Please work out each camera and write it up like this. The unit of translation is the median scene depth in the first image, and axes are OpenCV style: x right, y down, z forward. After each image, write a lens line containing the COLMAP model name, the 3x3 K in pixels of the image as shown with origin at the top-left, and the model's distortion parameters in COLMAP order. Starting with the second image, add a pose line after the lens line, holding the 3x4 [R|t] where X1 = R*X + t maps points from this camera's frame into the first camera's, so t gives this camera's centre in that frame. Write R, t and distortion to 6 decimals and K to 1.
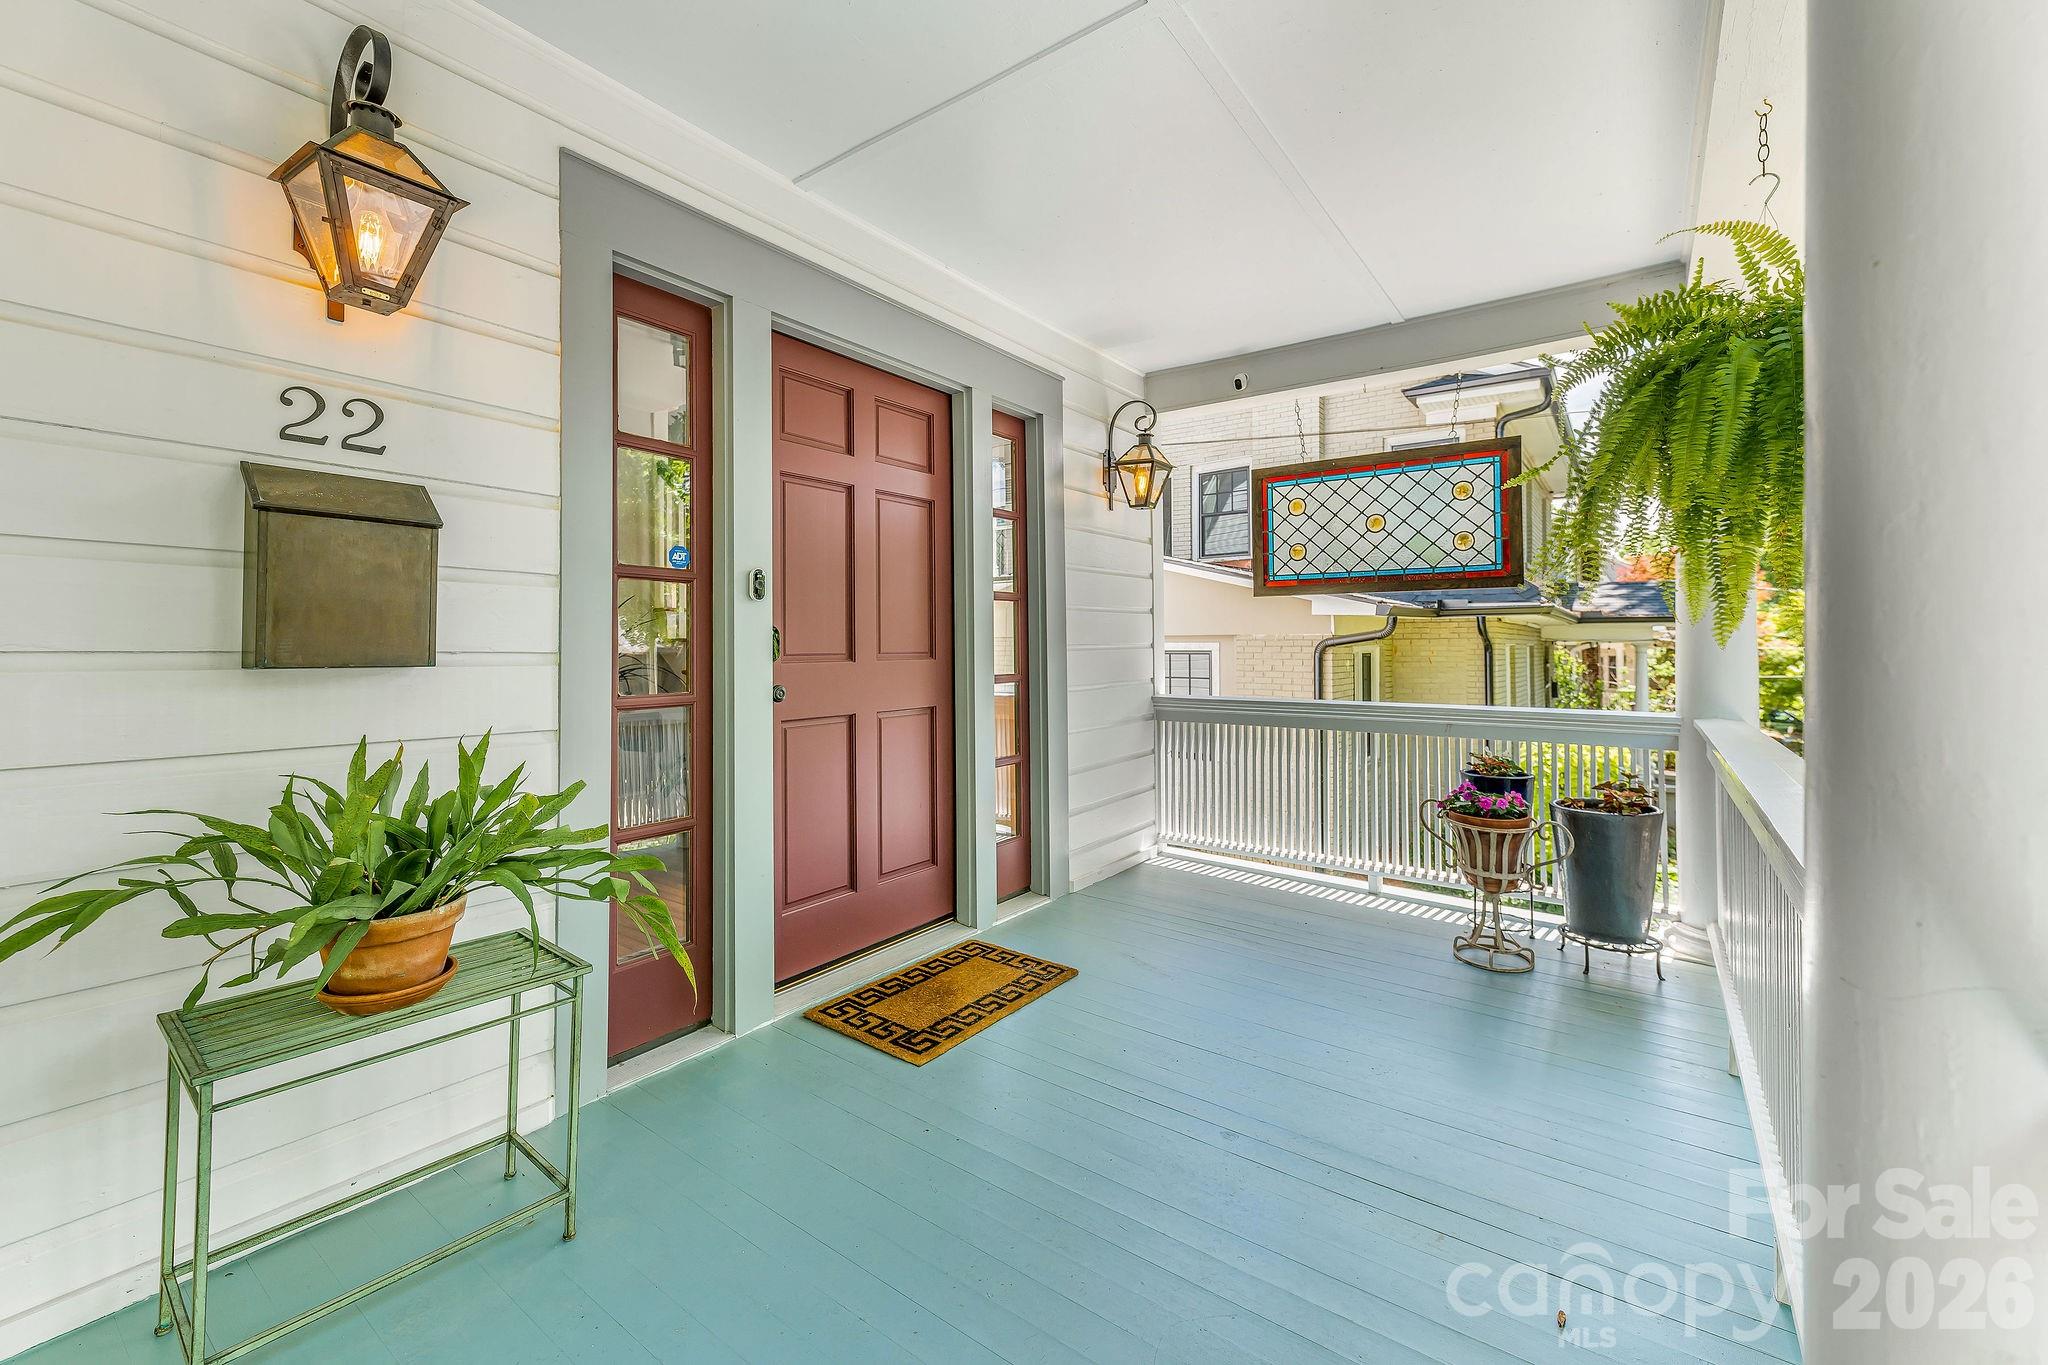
lens RADIAL K [[835.3, 0, 1023.8], [0, 835.3, 621.4], [0, 0, 1]] dist [-0.000747, -0.000042]
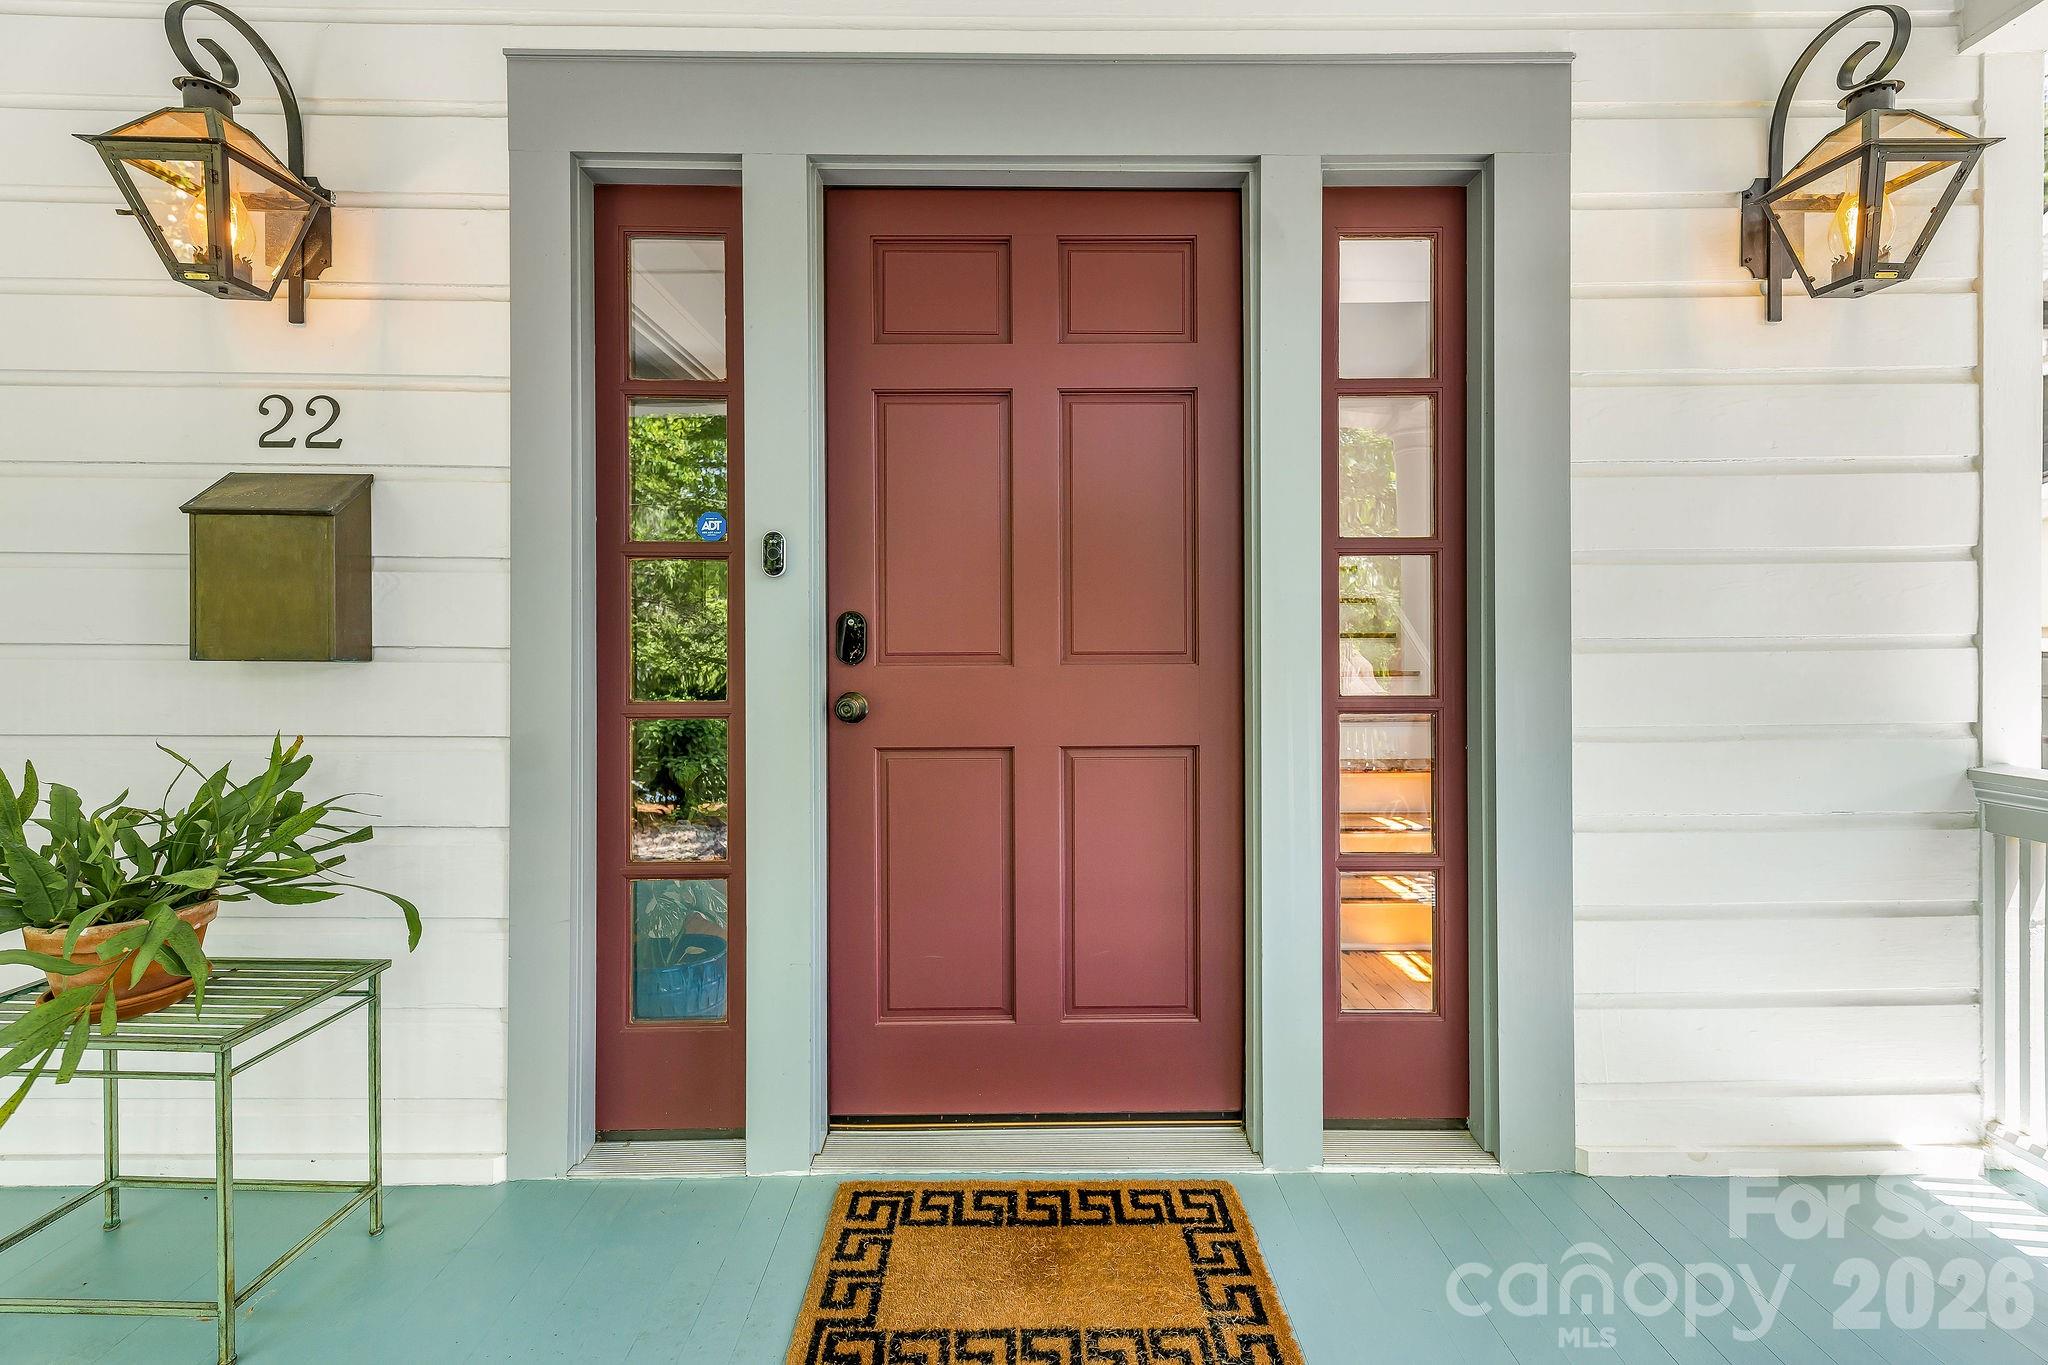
lens RADIAL K [[835.6, 0, 1024.9], [0, 835.6, 641.2], [0, 0, 1]] dist [0.014902, -0.000197]
pose [[0.601847, 0.006802, -0.798582, 0.345672], [0.022435, 0.999425, 0.025421, 0.015086], [0.798296, -0.033216, 0.601349, 0.680695]]
